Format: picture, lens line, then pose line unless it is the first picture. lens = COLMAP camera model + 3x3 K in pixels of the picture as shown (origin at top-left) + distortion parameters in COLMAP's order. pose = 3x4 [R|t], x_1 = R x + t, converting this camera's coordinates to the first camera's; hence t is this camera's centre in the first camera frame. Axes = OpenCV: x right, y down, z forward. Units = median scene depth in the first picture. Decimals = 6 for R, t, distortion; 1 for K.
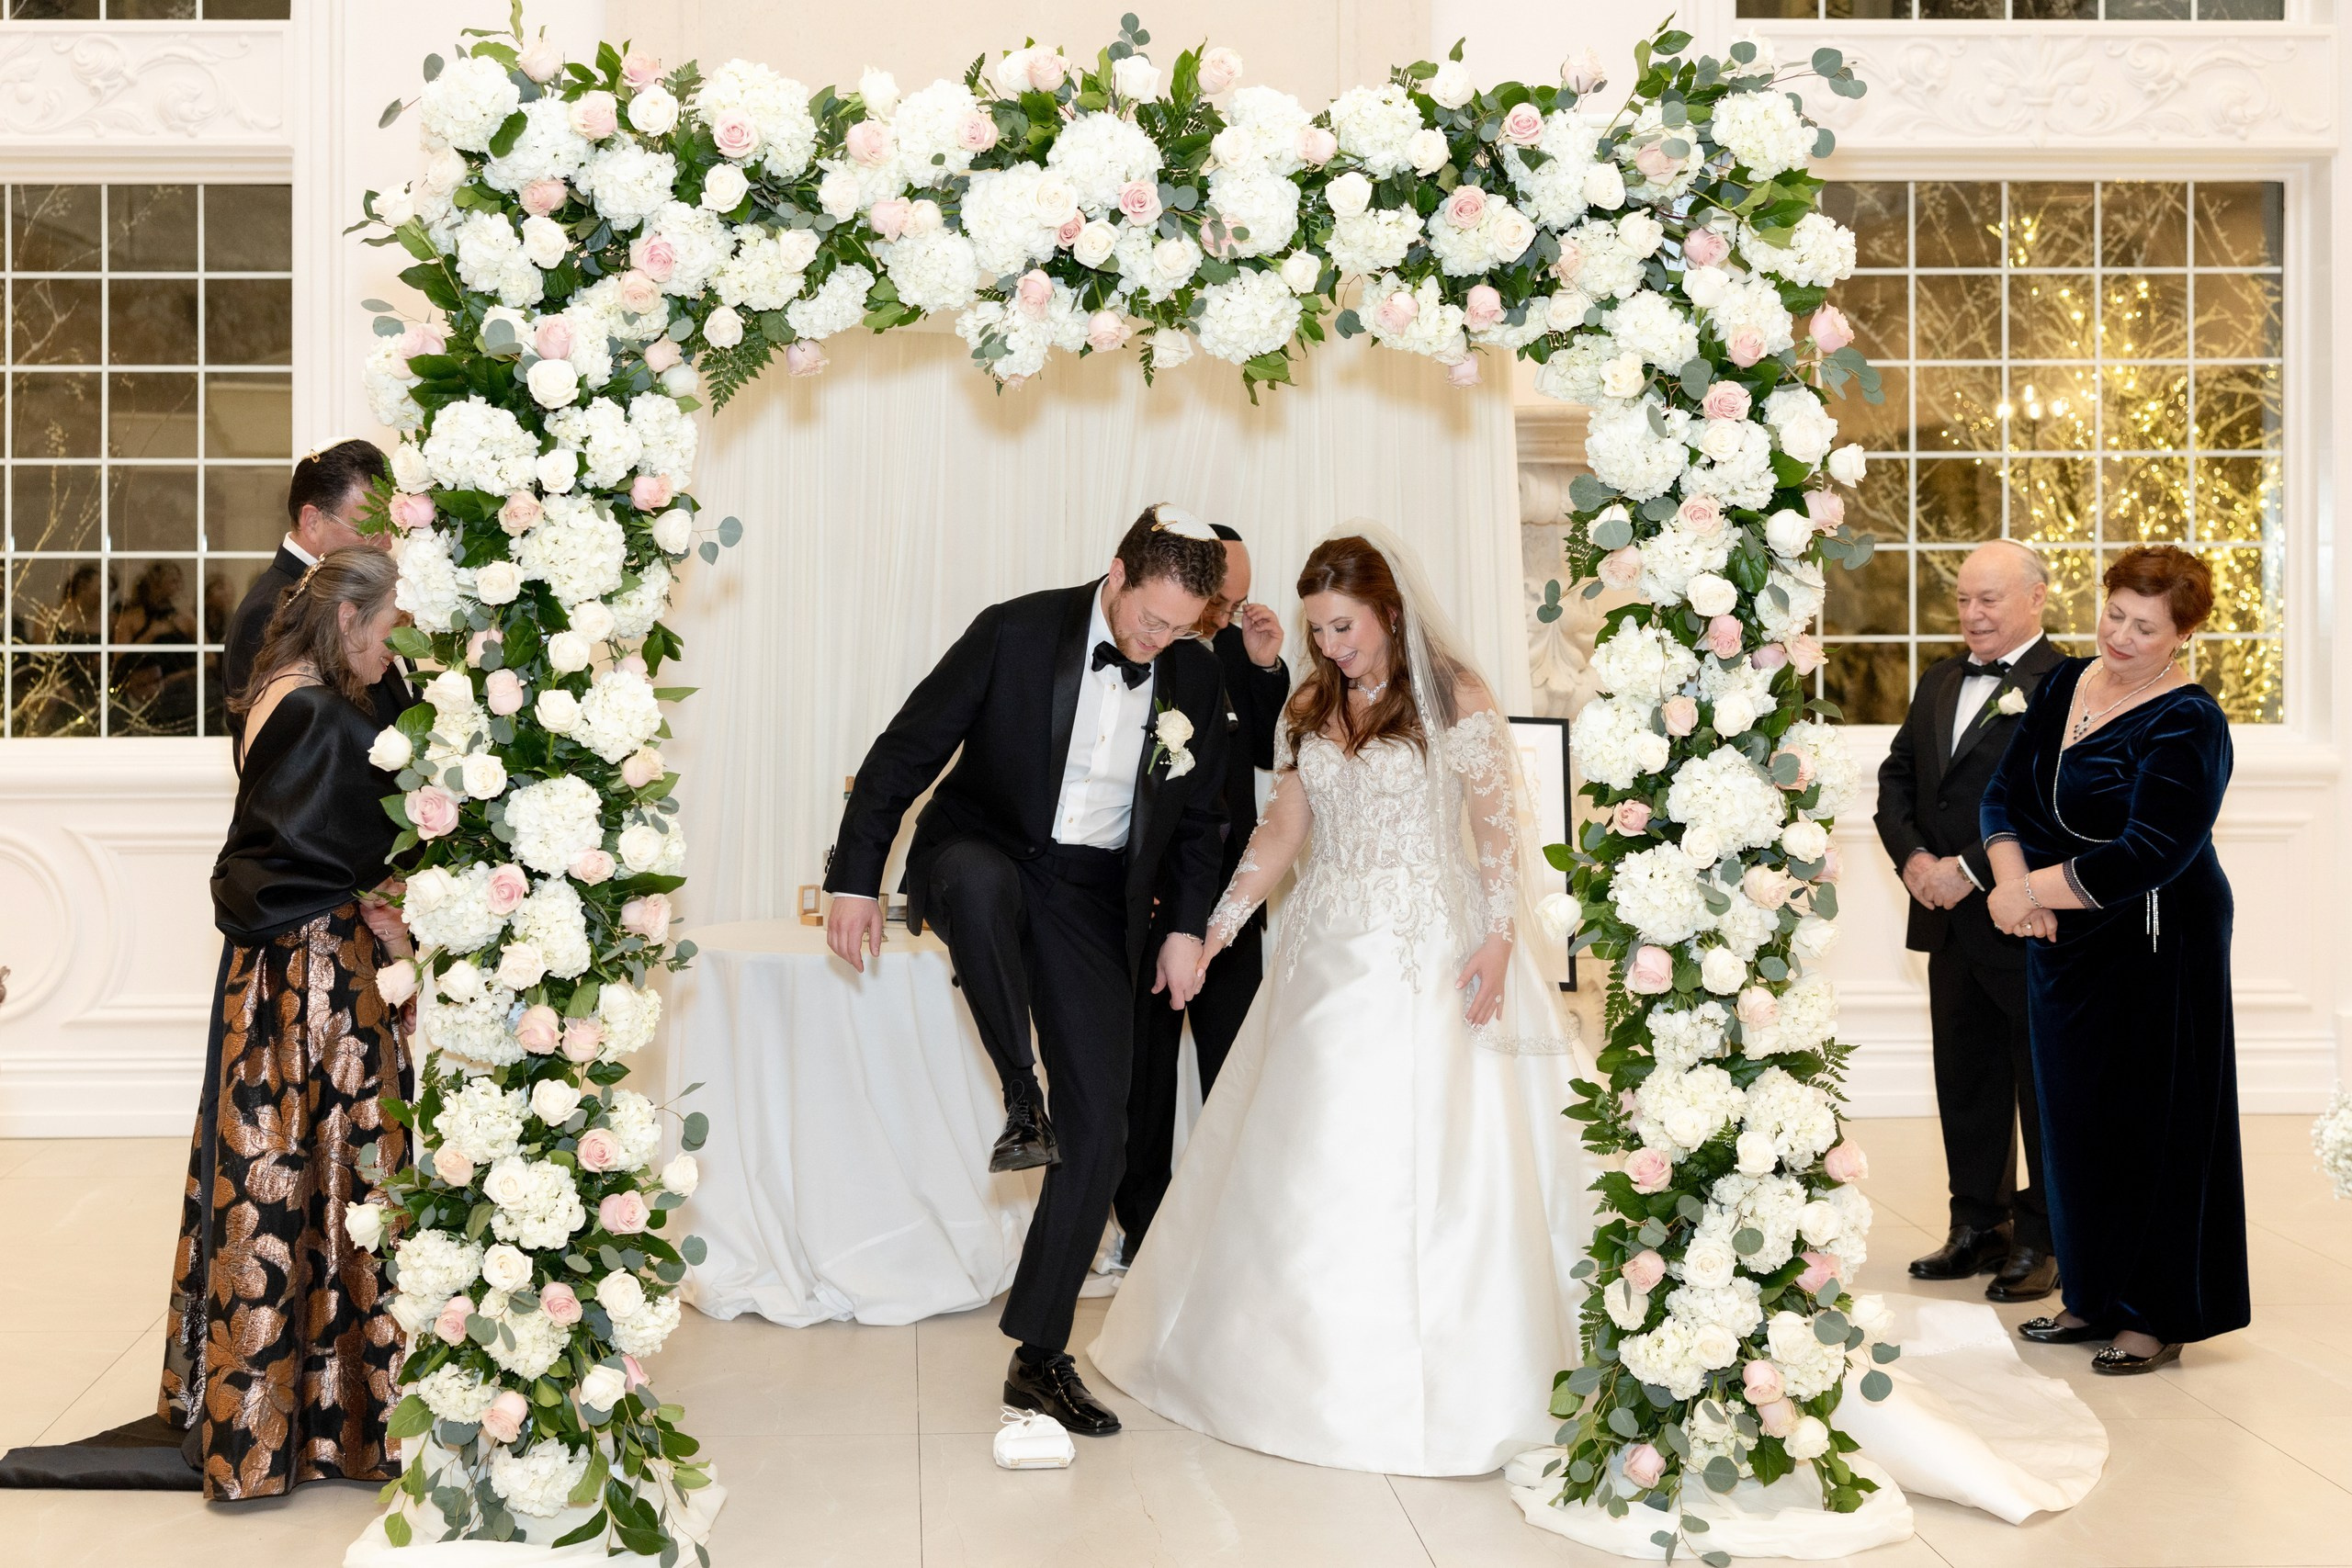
lens RADIAL K [[2705.6, 0, 911.2], [0, 2705.6, 722.9], [0, 0, 1]] dist [-0.005190, 0.015199]
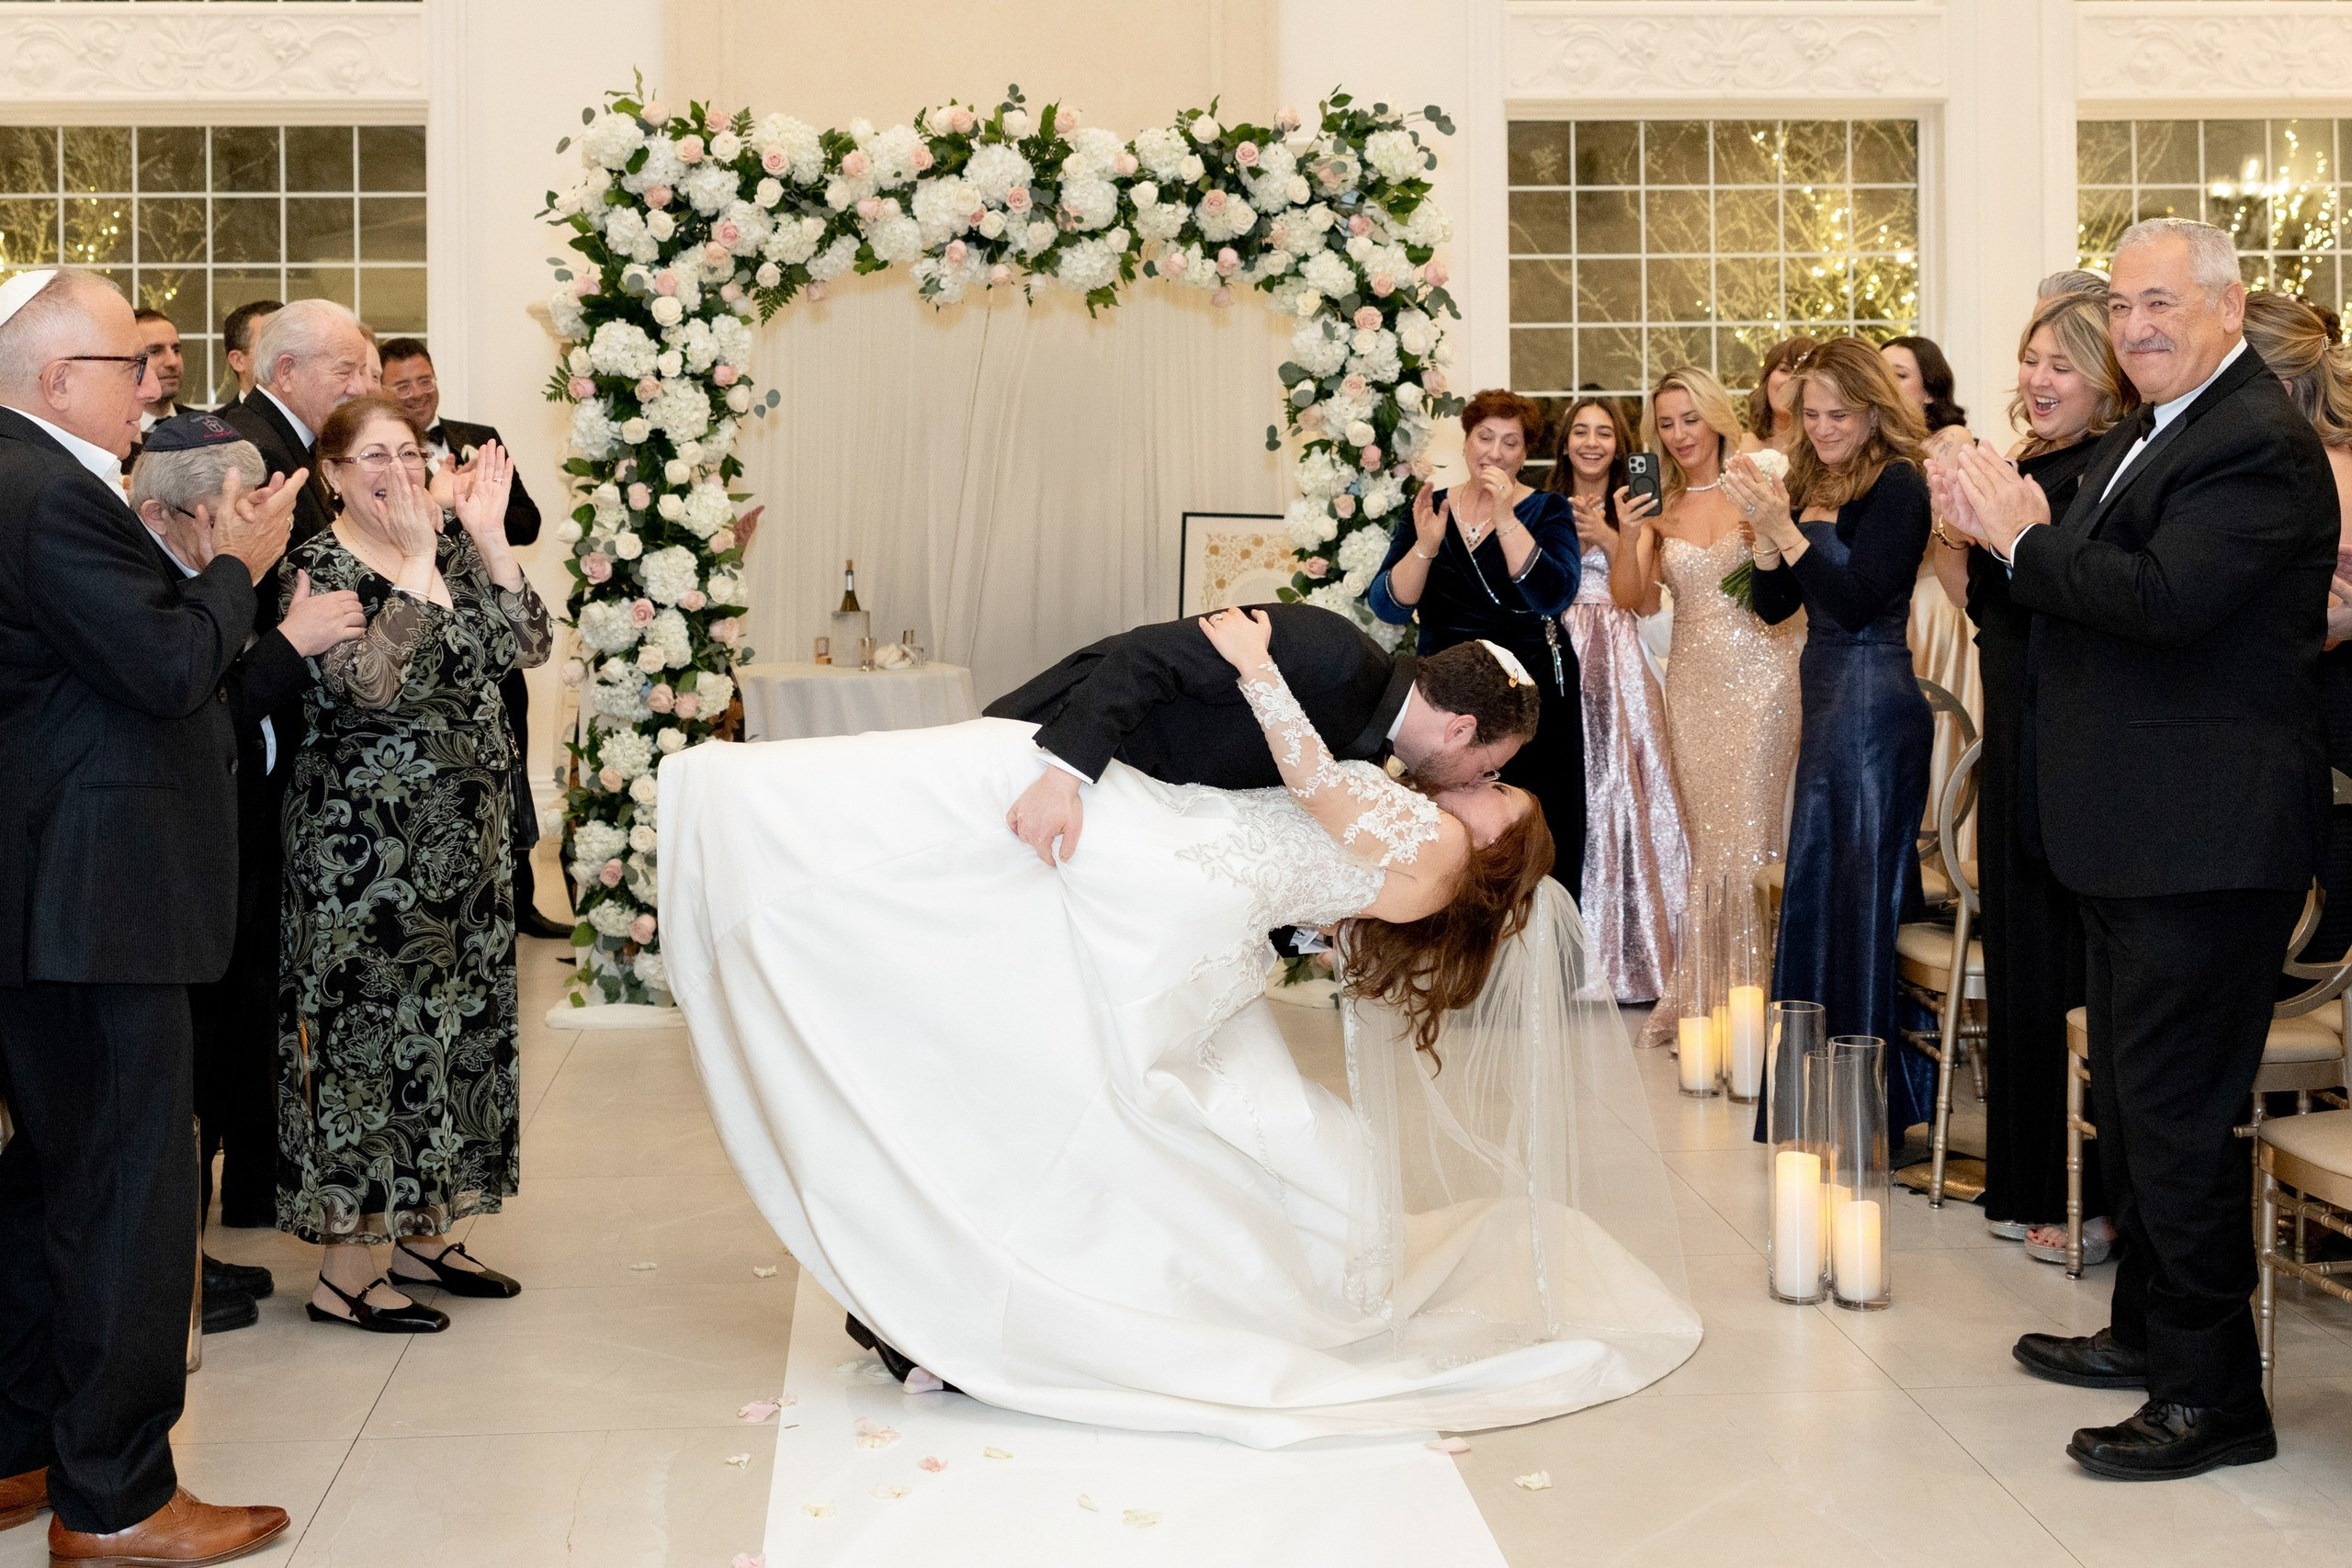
lens RADIAL K [[2624.1, 0, 1057.0], [0, 2624.1, 556.8], [0, 0, 1]] dist [-0.001061, -0.001039]
pose [[0.998509, -0.007749, 0.054042, 0.018591], [0.007656, 0.999969, 0.001920, 0.024195], [-0.054056, -0.001503, 0.998537, -0.608350]]
